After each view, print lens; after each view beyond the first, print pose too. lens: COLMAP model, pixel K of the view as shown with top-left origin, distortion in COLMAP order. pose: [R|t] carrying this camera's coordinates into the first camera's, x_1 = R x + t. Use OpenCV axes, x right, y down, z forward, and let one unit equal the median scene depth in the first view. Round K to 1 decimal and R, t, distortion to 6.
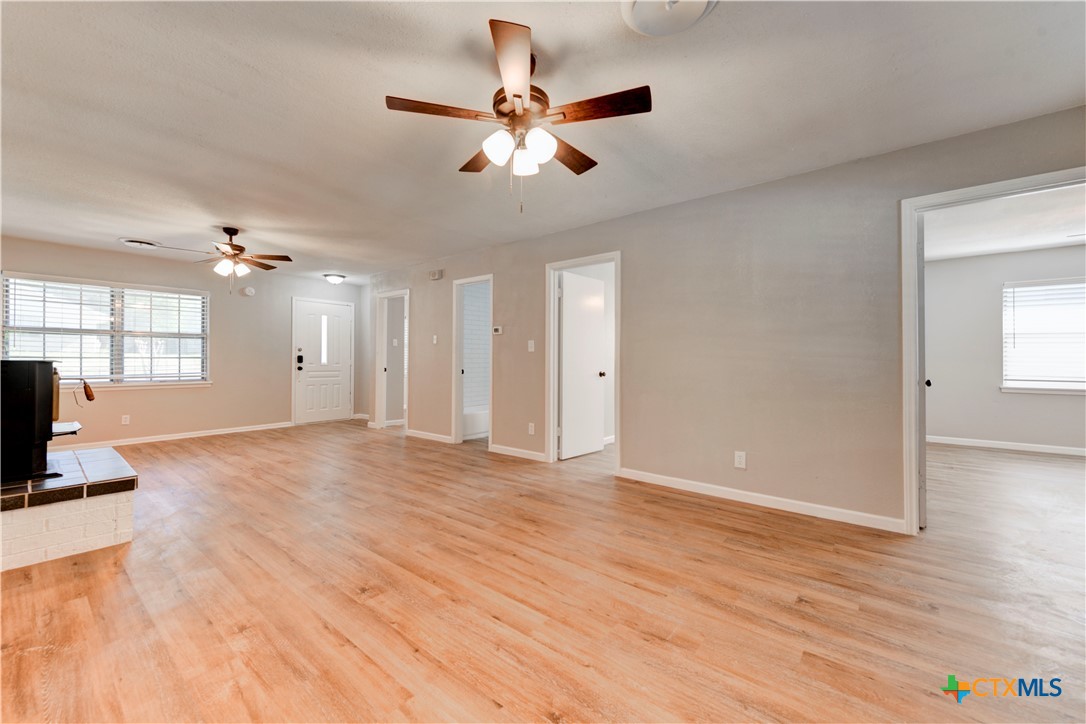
lens RADIAL K [[425.2, 0, 548.5], [0, 425.2, 357.9], [0, 0, 1]] dist [0.007721, -0.002777]
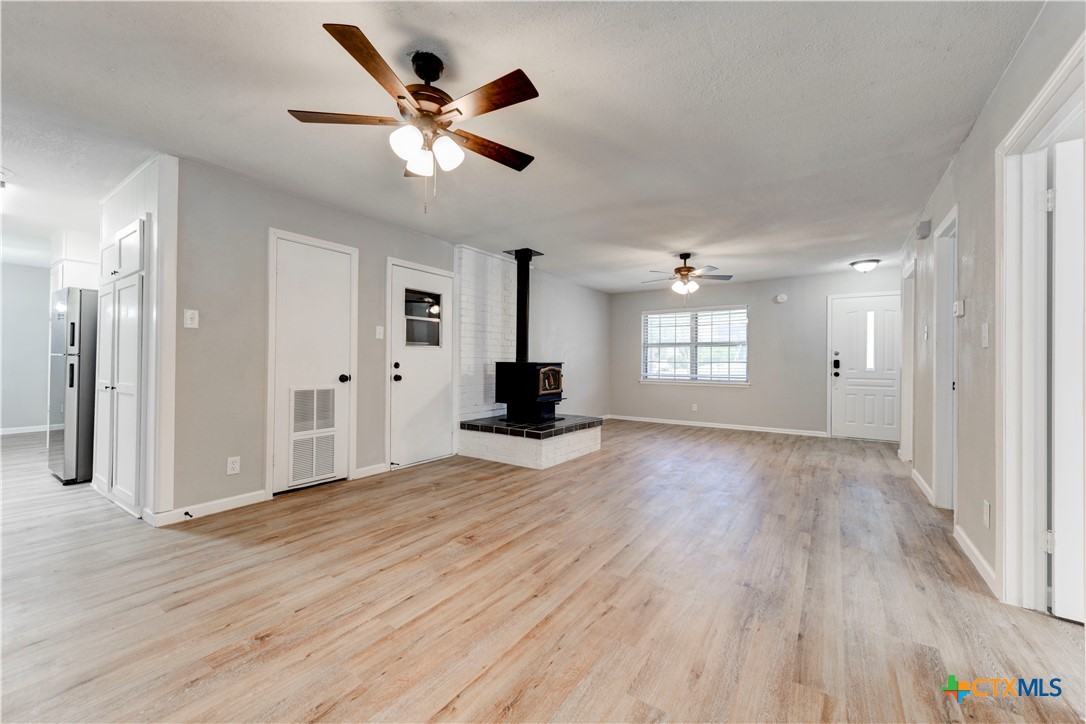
lens RADIAL K [[425.2, 0, 550.1], [0, 425.2, 356.3], [0, 0, 1]] dist [0.007721, -0.002777]
pose [[0.091065, -0.014961, -0.995733, 0.405991], [-0.002628, 0.999880, -0.015263, 0.003798], [0.995842, 0.004006, 0.091014, 0.508783]]
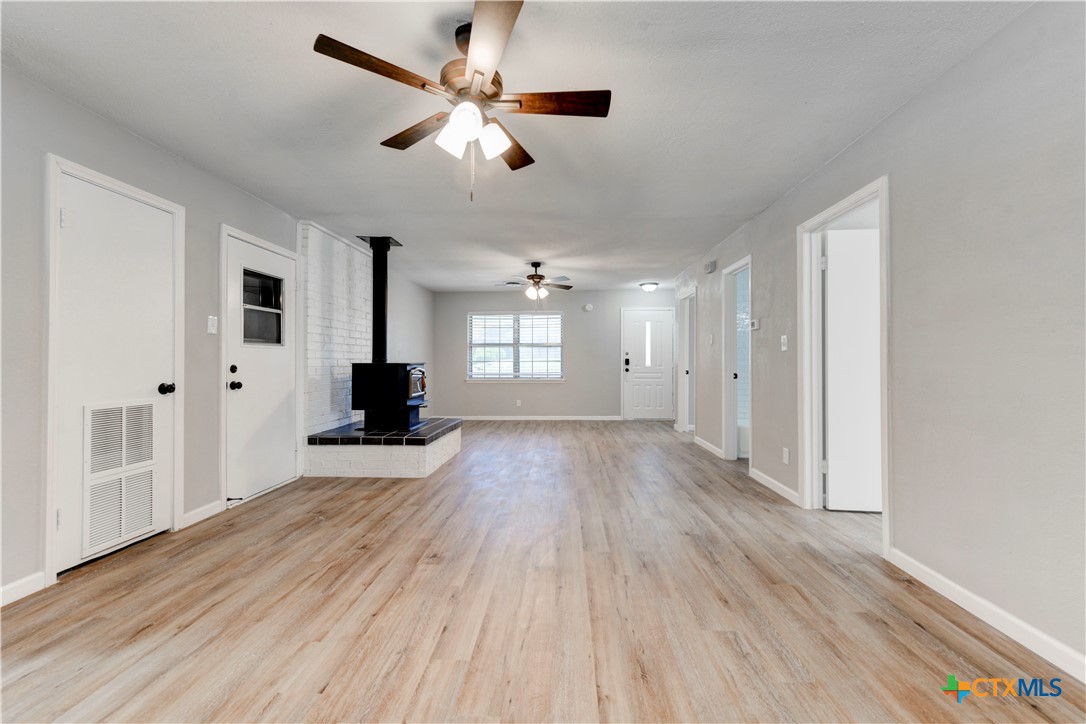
lens RADIAL K [[425.2, 0, 549.3], [0, 425.2, 357.1], [0, 0, 1]] dist [0.007721, -0.002777]
pose [[0.596839, -0.012769, -0.802259, 0.325216], [0.006874, 0.999918, -0.010801, 0.001994], [0.802331, 0.000931, 0.596878, 0.248093]]
